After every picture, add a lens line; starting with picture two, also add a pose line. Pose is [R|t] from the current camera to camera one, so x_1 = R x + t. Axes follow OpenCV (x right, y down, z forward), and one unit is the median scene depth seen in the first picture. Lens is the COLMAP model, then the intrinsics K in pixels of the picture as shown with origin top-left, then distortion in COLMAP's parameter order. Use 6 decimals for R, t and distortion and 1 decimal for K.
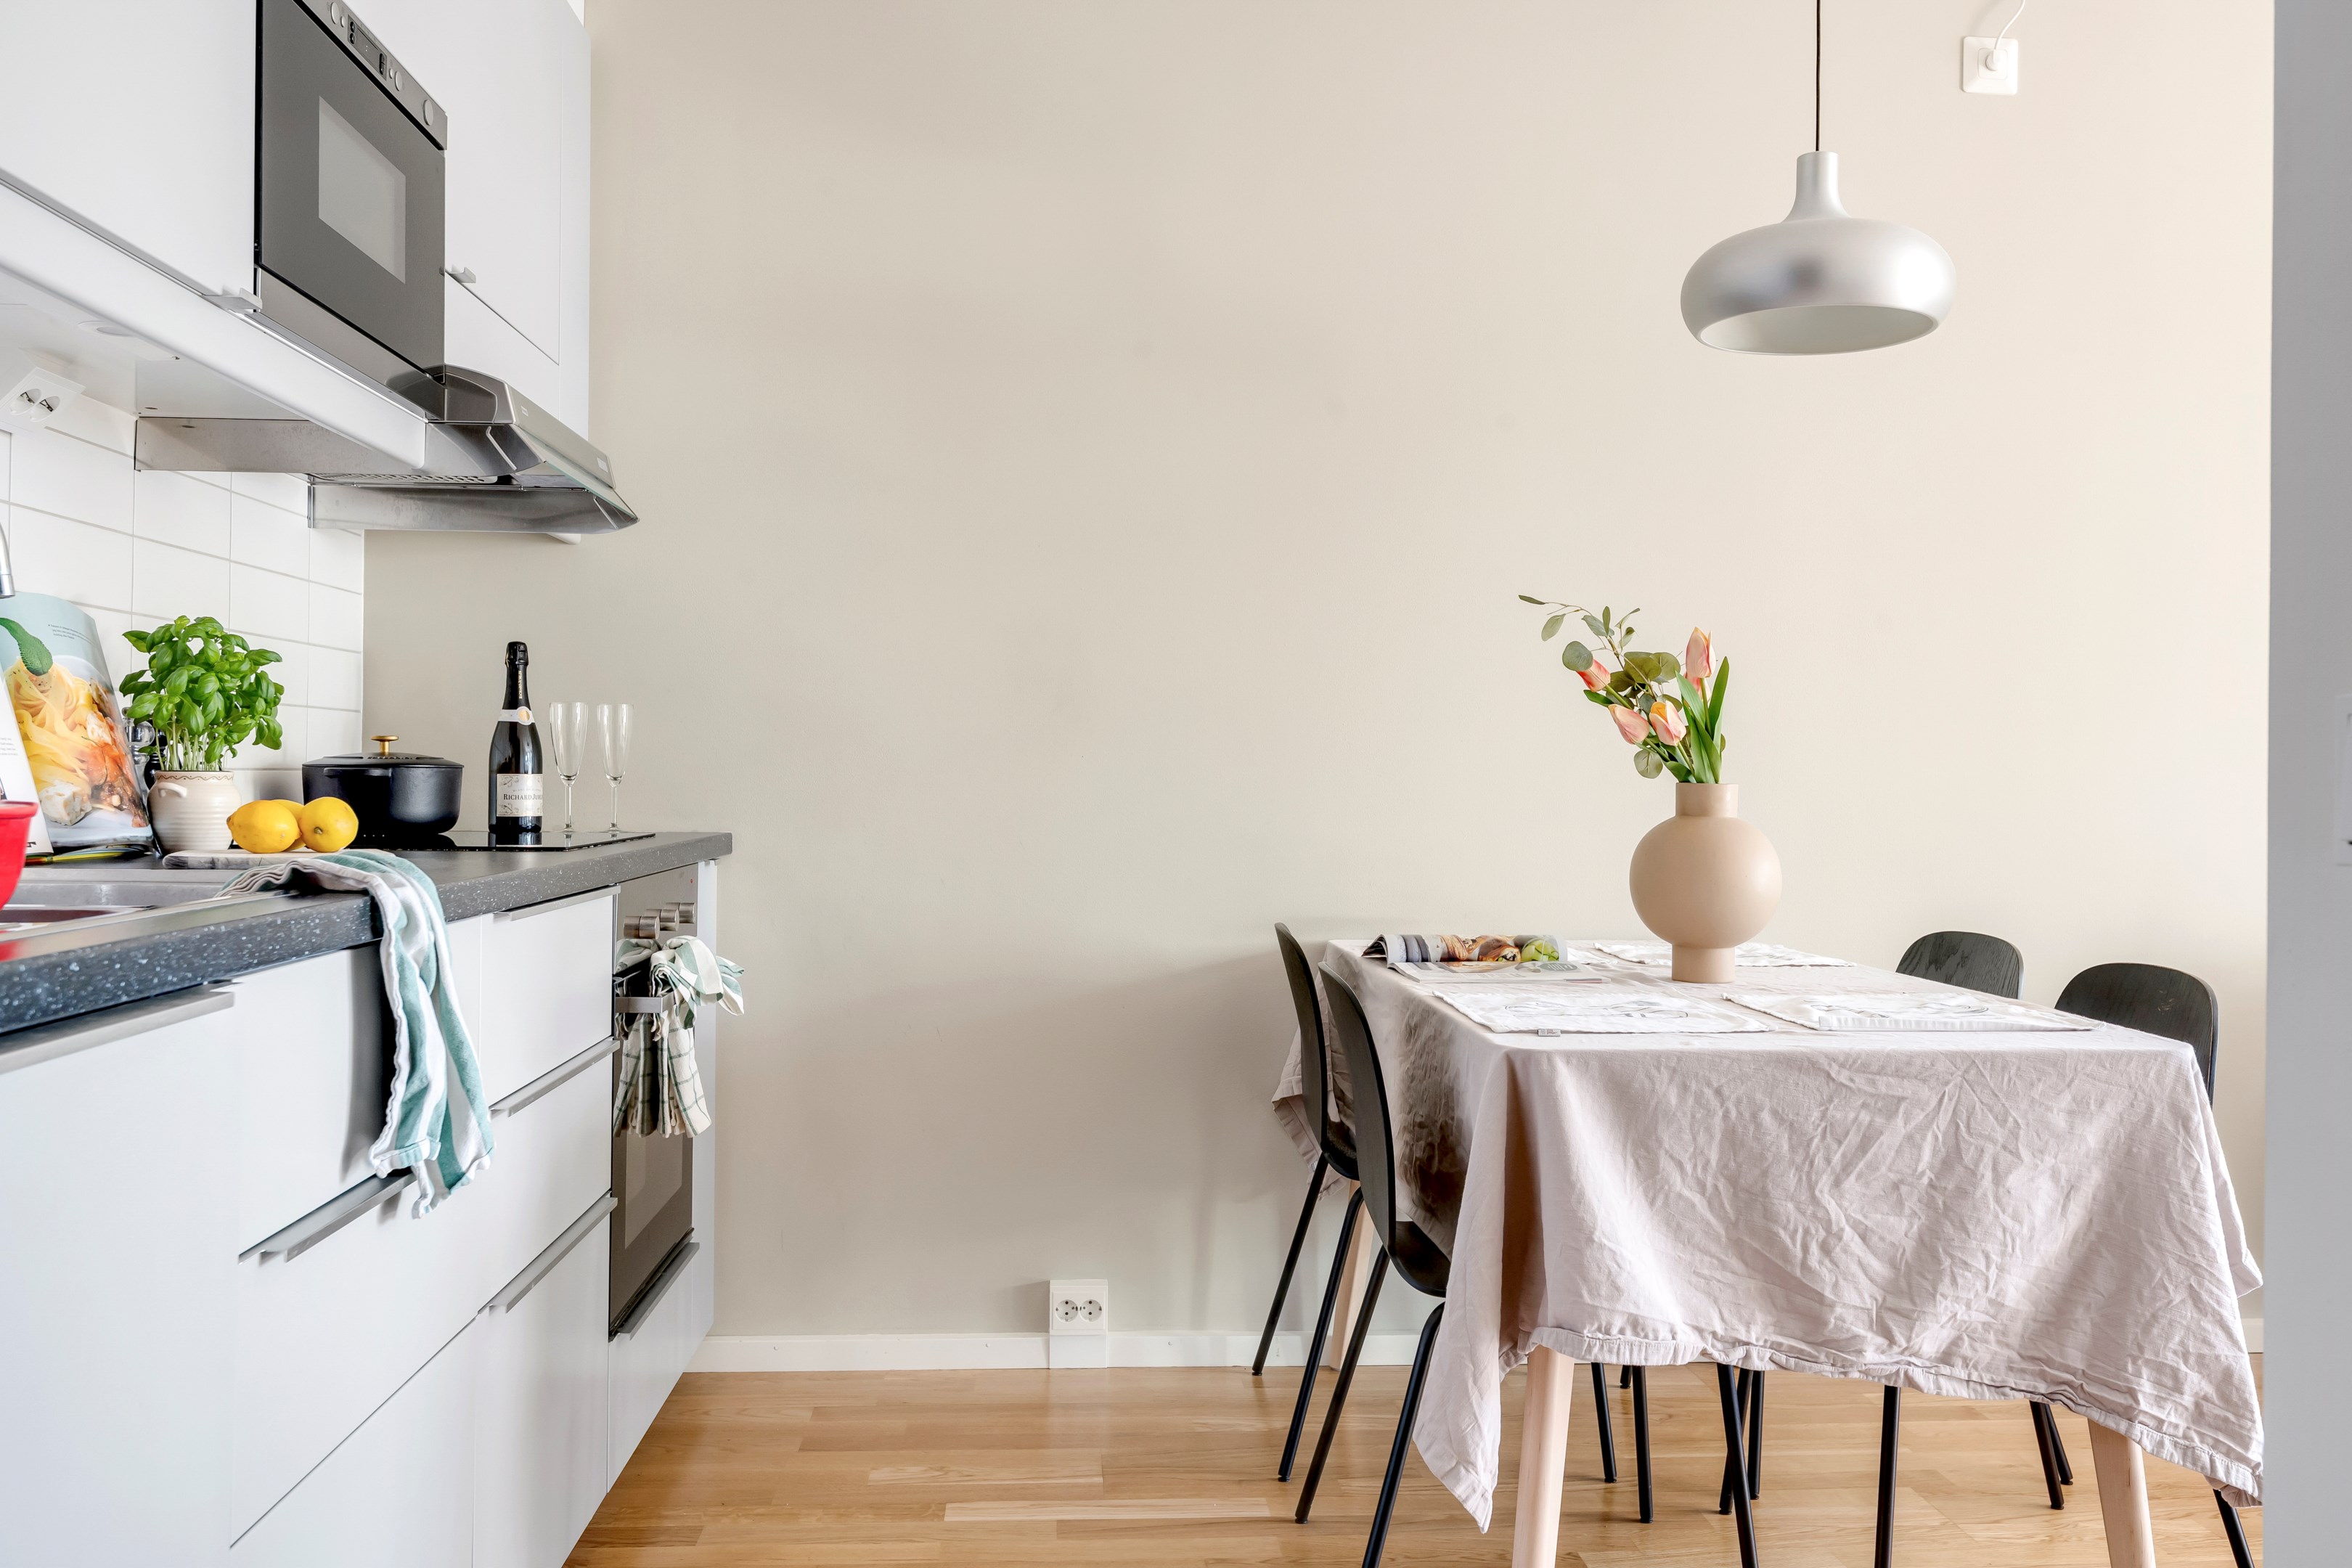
lens RADIAL K [[1924.4, 0, 1176.0], [0, 1924.4, 784.0], [0, 0, 1]] dist [0.005905, -0.043337]
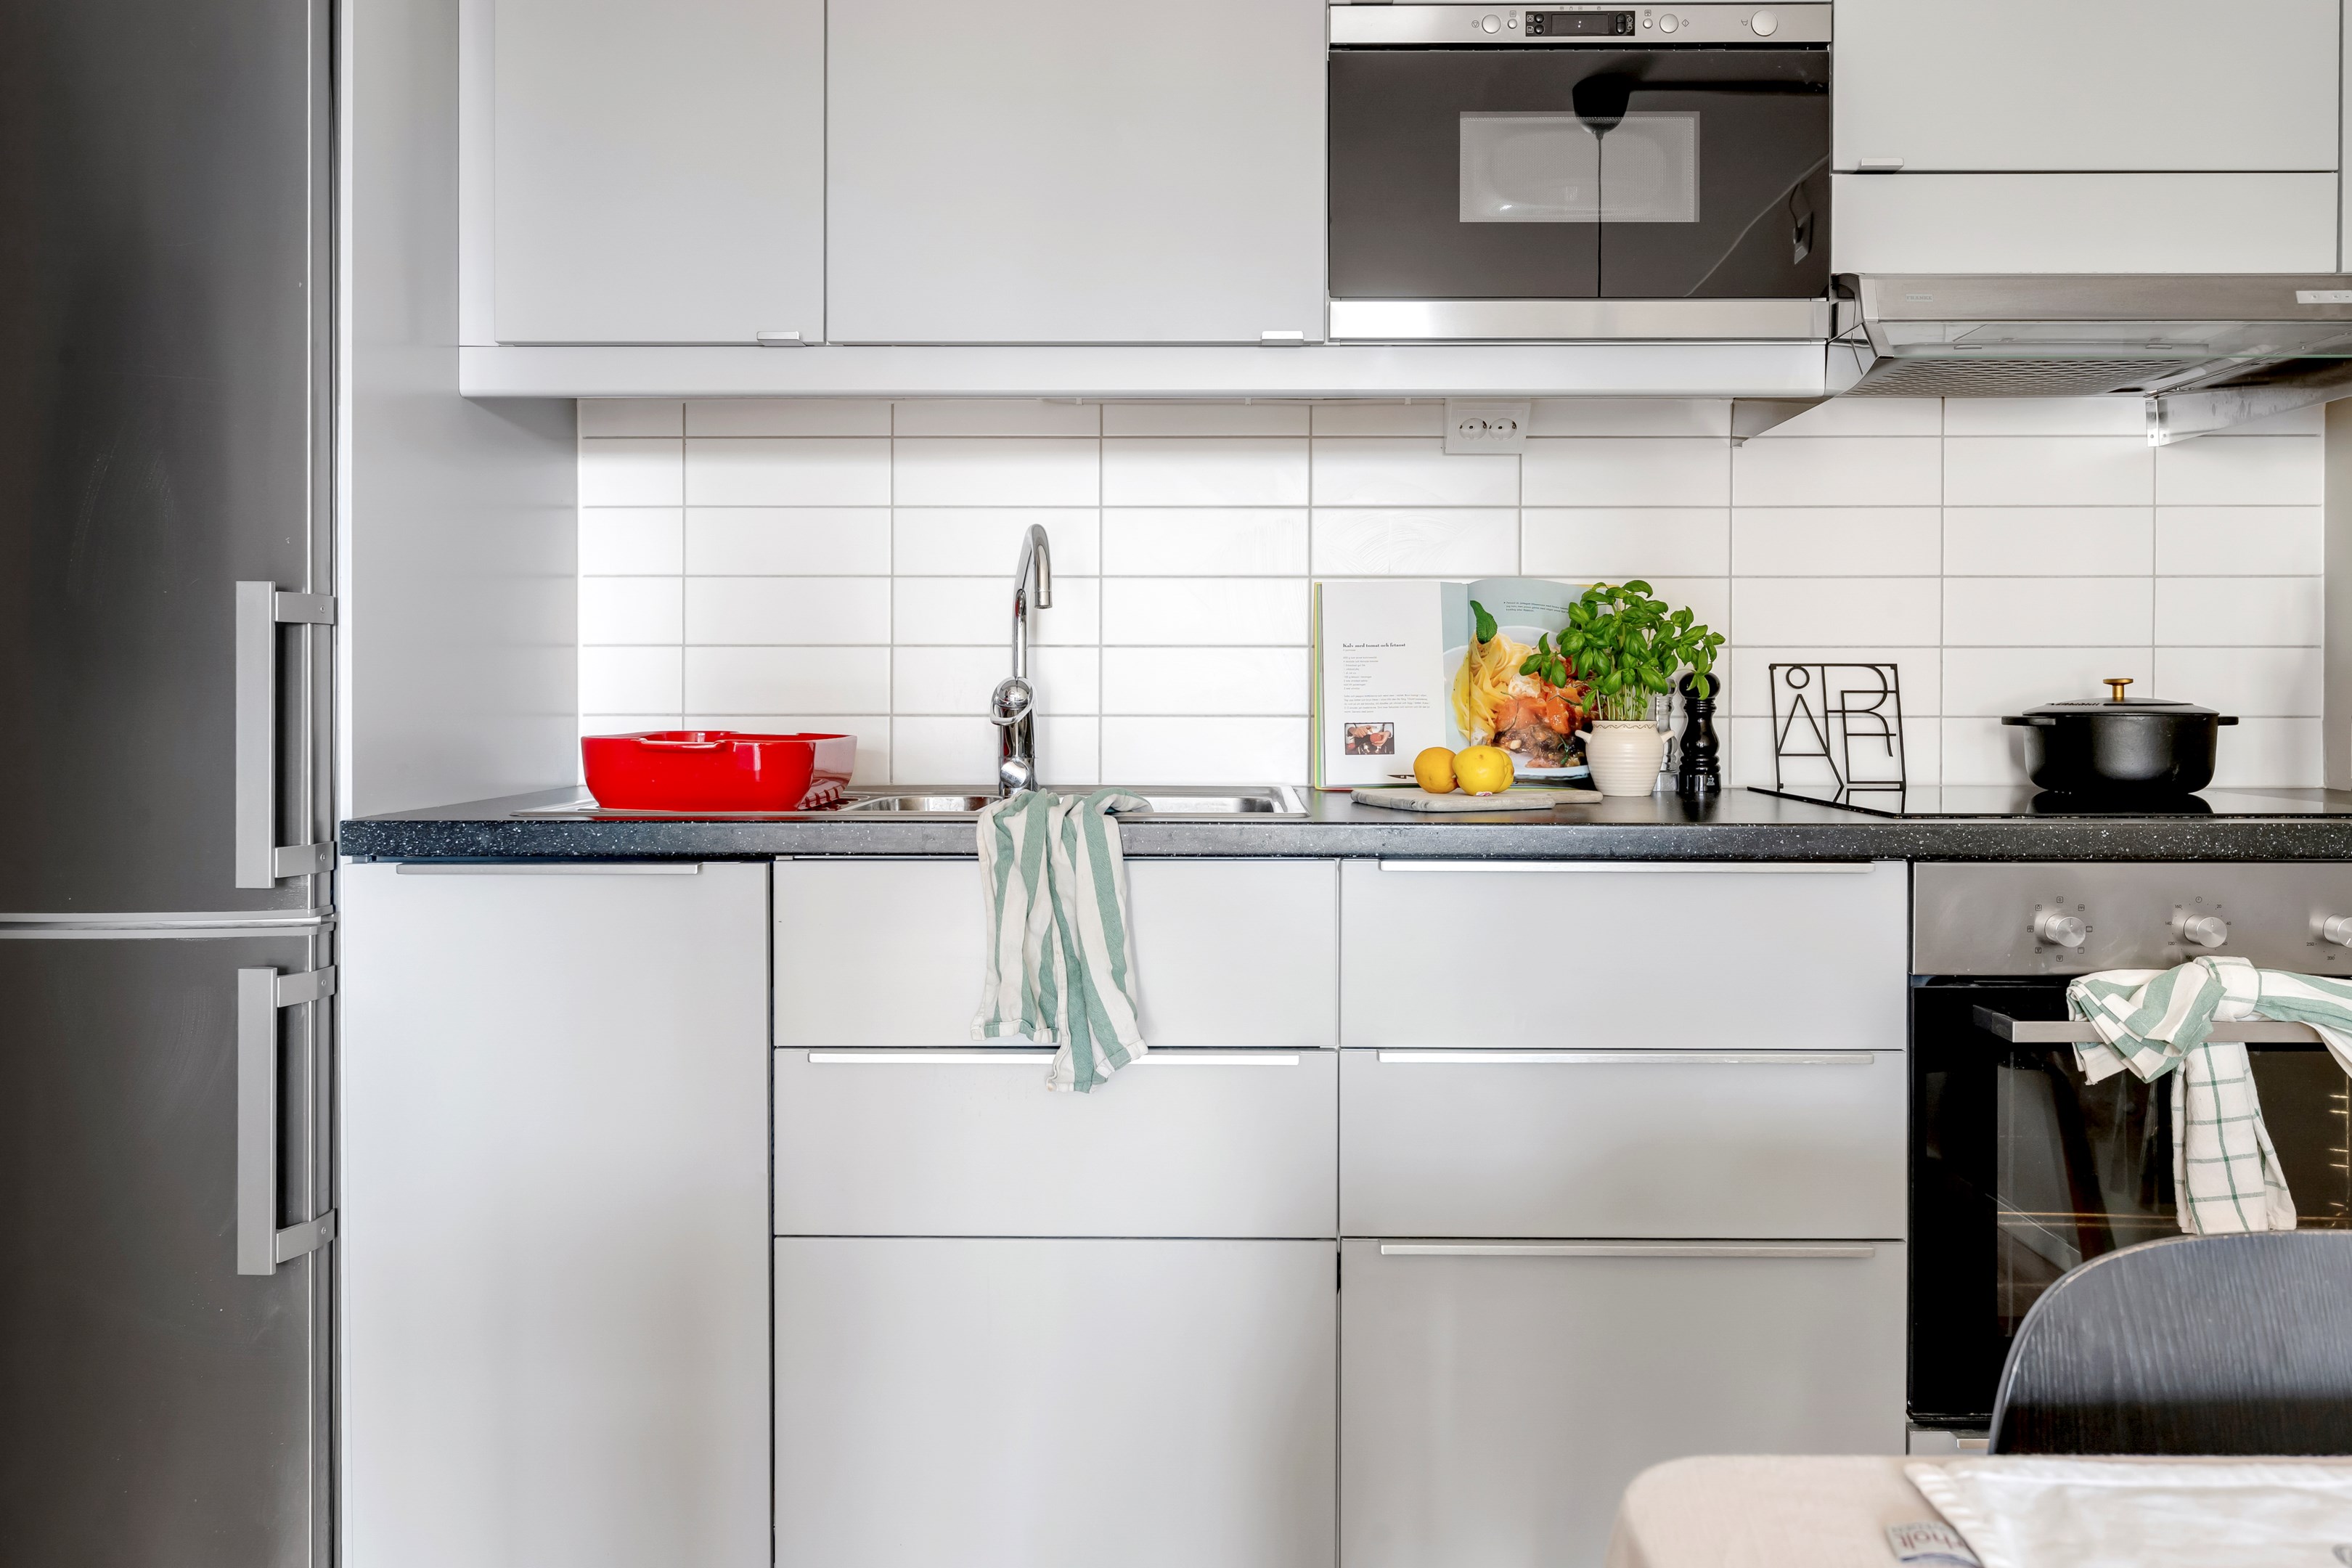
lens RADIAL K [[1651.5, 0, 1205.3], [0, 1651.5, 703.9], [0, 0, 1]] dist [0.003979, 0.003072]
pose [[-0.080168, -0.001293, -0.996781, 0.466765], [-0.004208, 0.999991, -0.000959, -0.014186], [0.996773, 0.004118, -0.080172, 0.833347]]
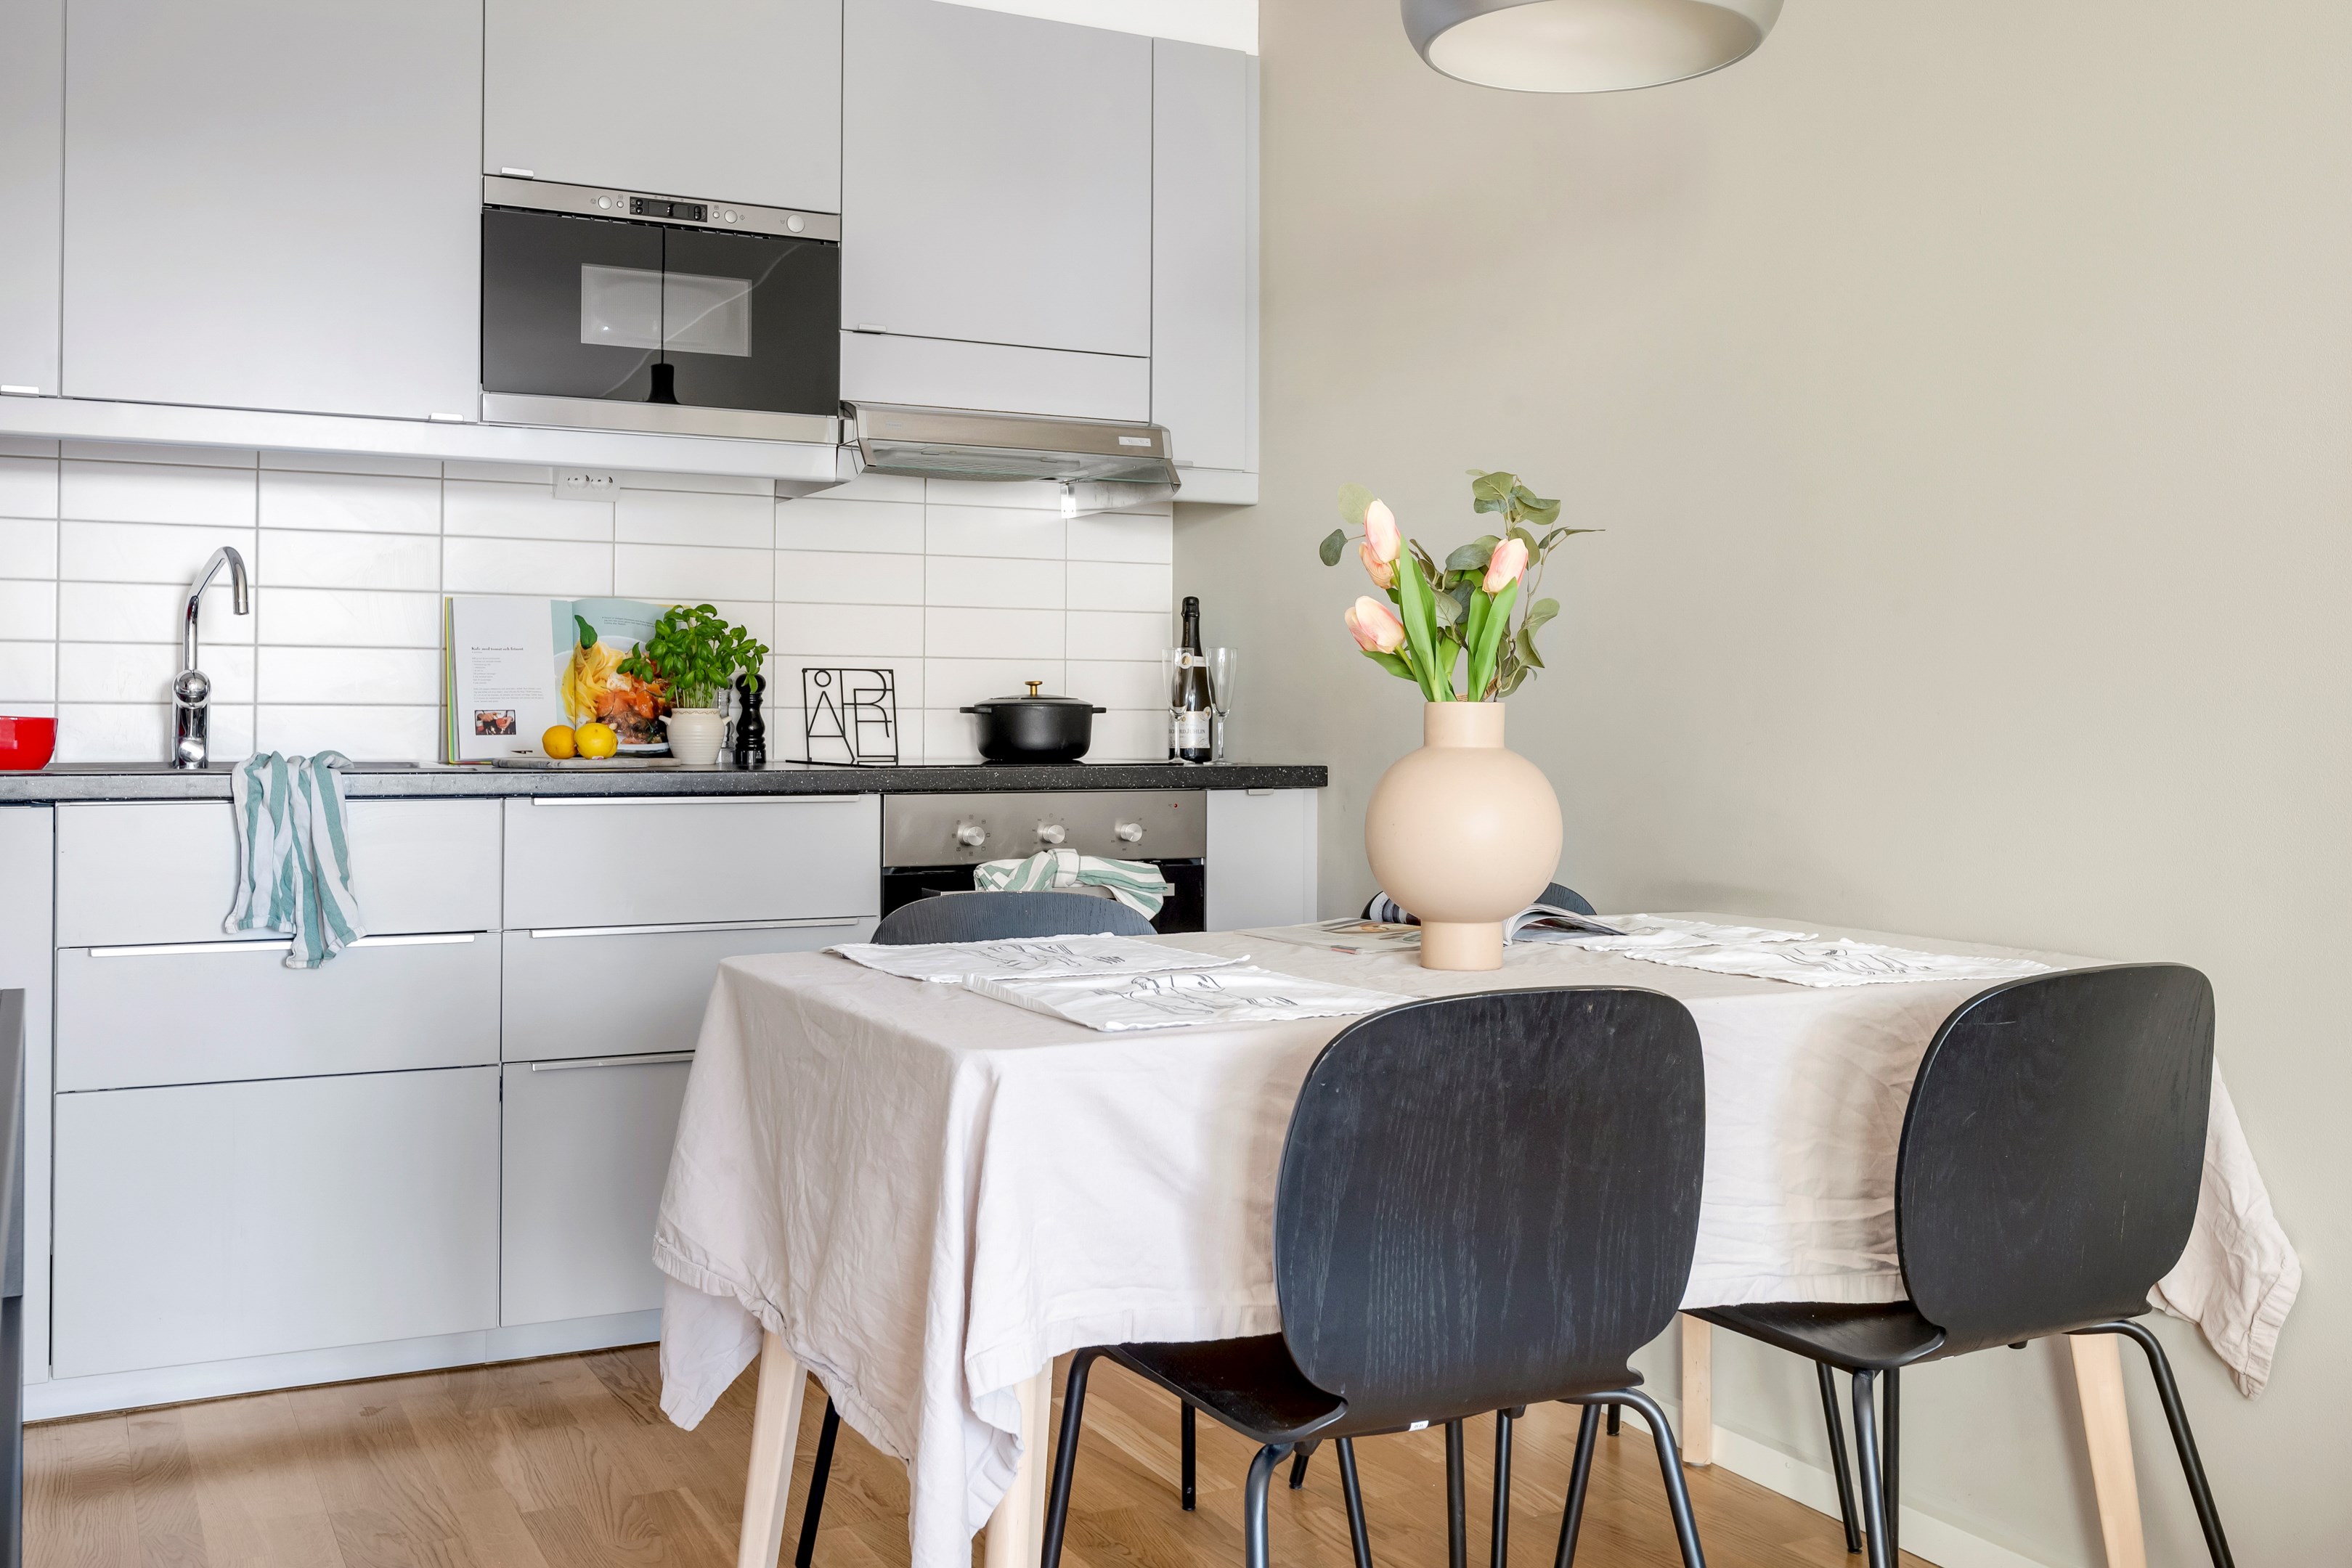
lens RADIAL K [[2210.1, 0, 1209.2], [0, 2210.1, 705.2], [0, 0, 1]] dist [-0.003306, -0.010433]
pose [[0.401435, -0.011660, -0.915813, 1.223675], [-0.003942, 0.999888, -0.014459, 0.014196], [0.915879, 0.009415, 0.401344, 0.675325]]
